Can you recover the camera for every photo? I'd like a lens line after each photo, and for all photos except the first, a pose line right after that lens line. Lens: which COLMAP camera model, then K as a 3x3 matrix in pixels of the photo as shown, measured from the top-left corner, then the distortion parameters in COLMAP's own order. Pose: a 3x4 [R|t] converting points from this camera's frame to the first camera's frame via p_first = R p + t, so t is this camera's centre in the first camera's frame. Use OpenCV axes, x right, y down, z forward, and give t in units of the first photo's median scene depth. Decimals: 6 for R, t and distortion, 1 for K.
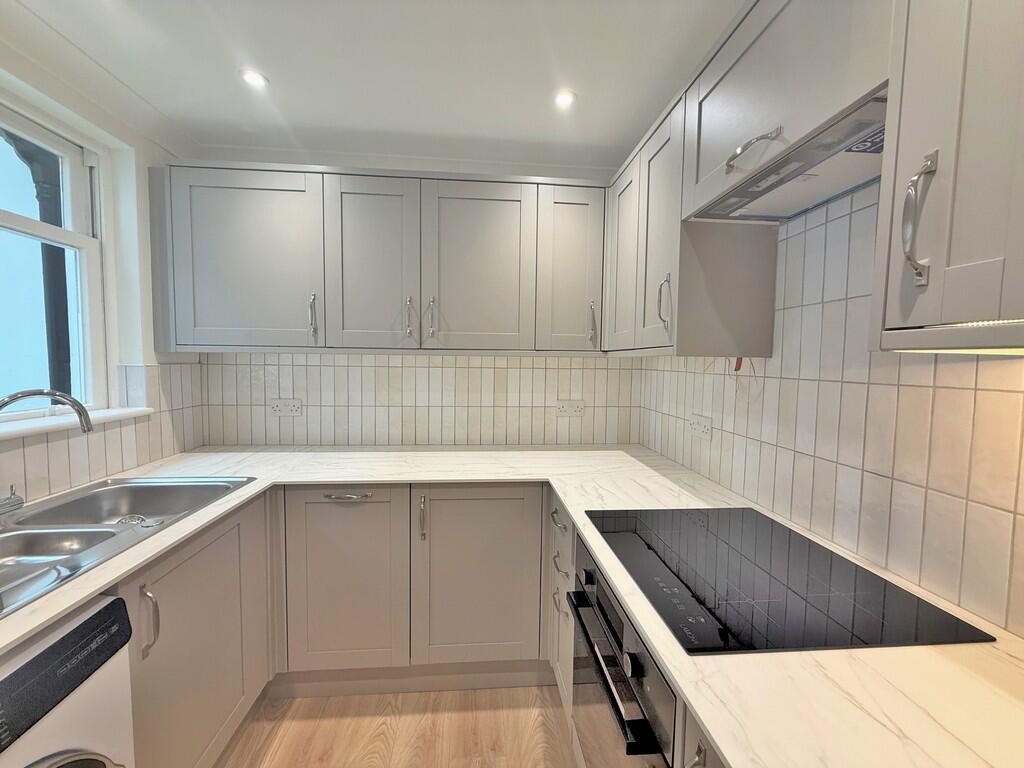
lens RADIAL K [[412.1, 0, 510.9], [0, 412.1, 384.1], [0, 0, 1]] dist [-0.002721, 0.001158]
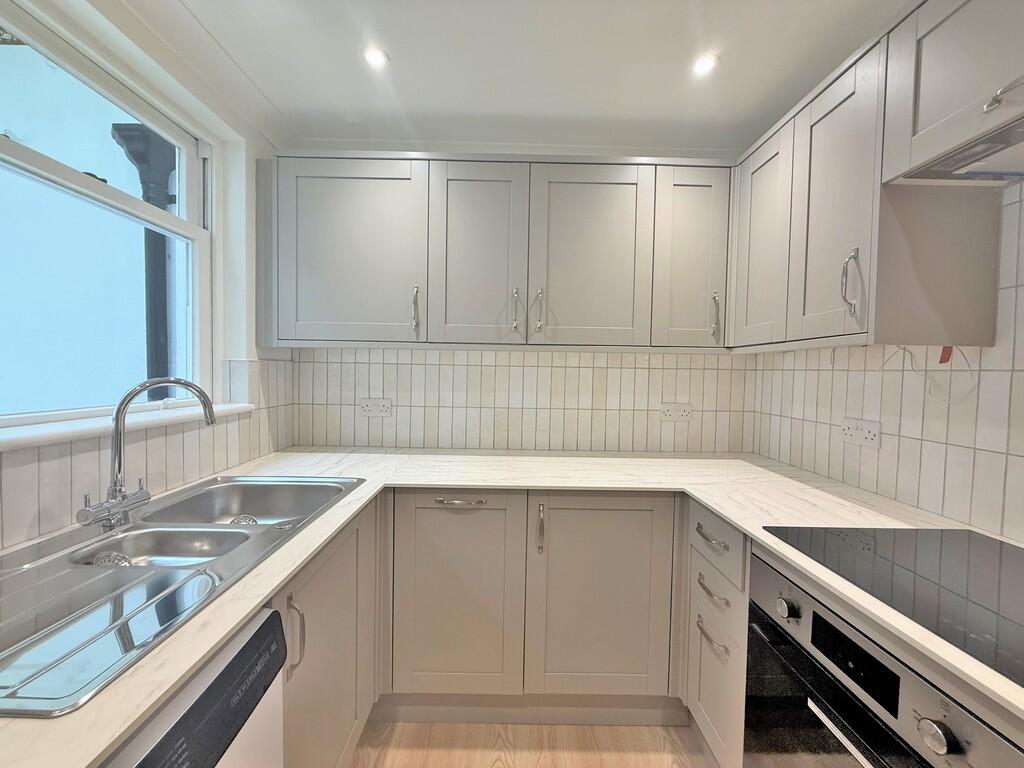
lens RADIAL K [[412.1, 0, 508.5], [0, 412.1, 383.6], [0, 0, 1]] dist [-0.002721, 0.001158]
pose [[0.997099, 0.006925, -0.075799, -0.215984], [-0.008998, 0.999594, -0.027044, 0.032538], [0.075581, 0.027647, 0.996756, 0.086143]]
